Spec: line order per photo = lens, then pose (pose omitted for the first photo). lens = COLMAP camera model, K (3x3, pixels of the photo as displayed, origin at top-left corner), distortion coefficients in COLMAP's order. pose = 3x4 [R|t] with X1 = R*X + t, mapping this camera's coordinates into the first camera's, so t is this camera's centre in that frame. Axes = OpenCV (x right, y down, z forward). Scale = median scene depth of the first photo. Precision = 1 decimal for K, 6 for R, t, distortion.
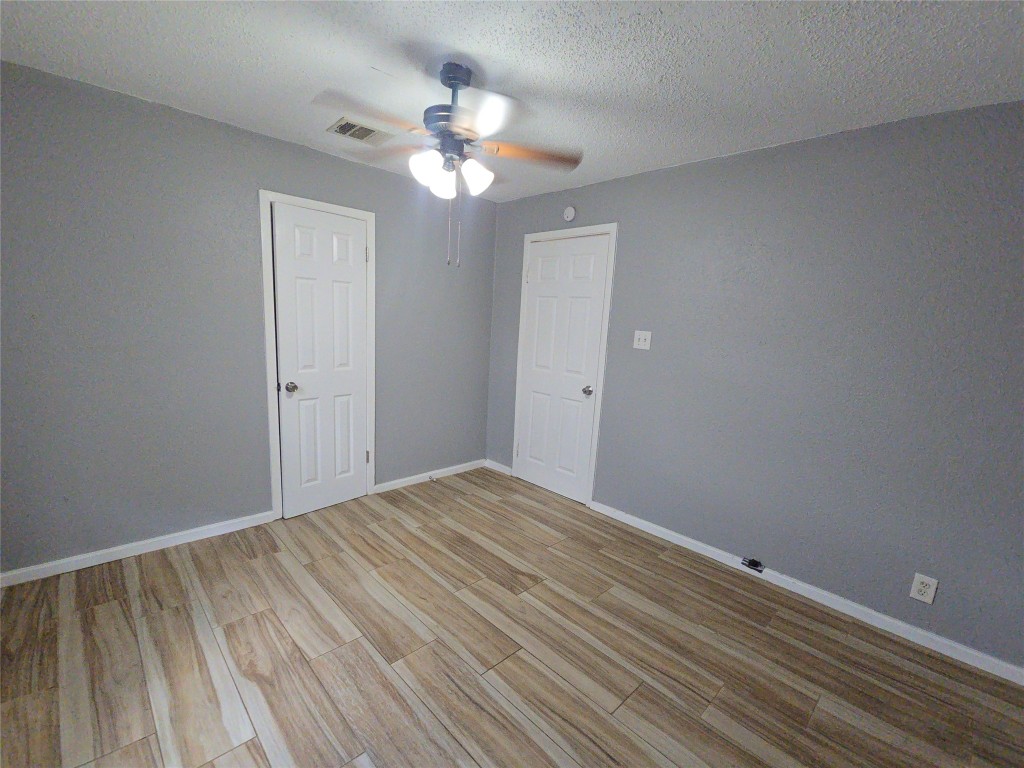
lens RADIAL K [[472.0, 0, 511.8], [0, 472.0, 390.5], [0, 0, 1]] dist [0.001623, -0.002240]
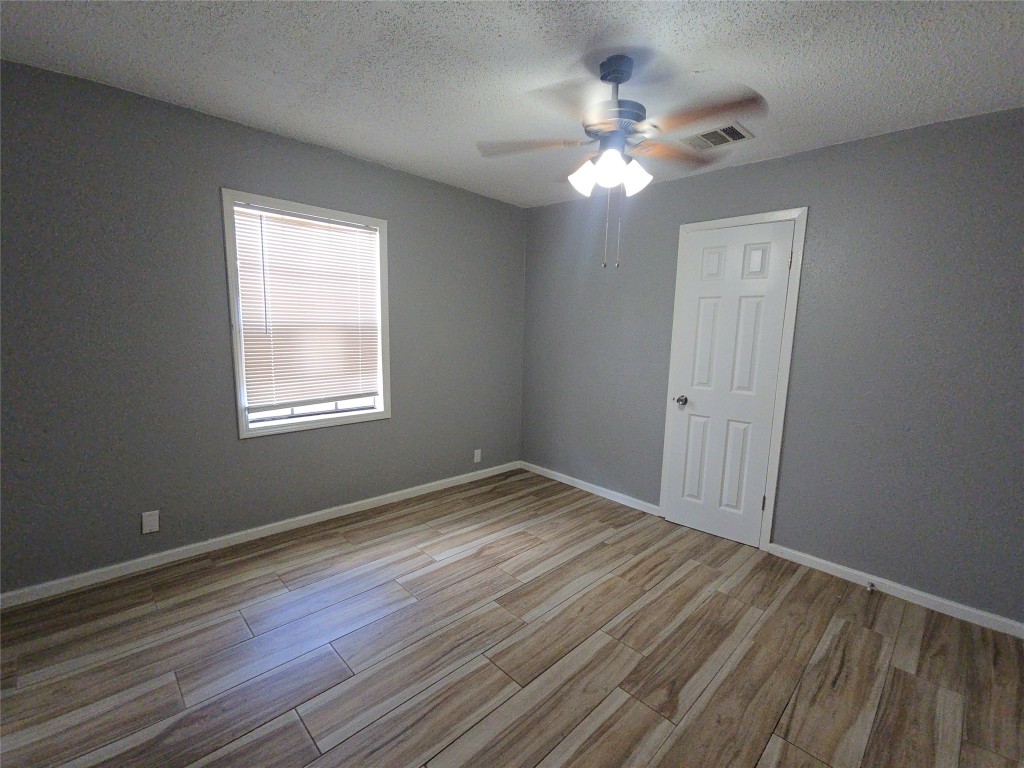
lens RADIAL K [[472.0, 0, 511.8], [0, 472.0, 390.5], [0, 0, 1]] dist [0.001623, -0.002240]
pose [[-0.043545, 0.083137, -0.995586, 0.697393], [-0.185688, 0.978494, 0.089832, -0.060467], [0.981643, 0.188780, -0.027171, 0.732730]]
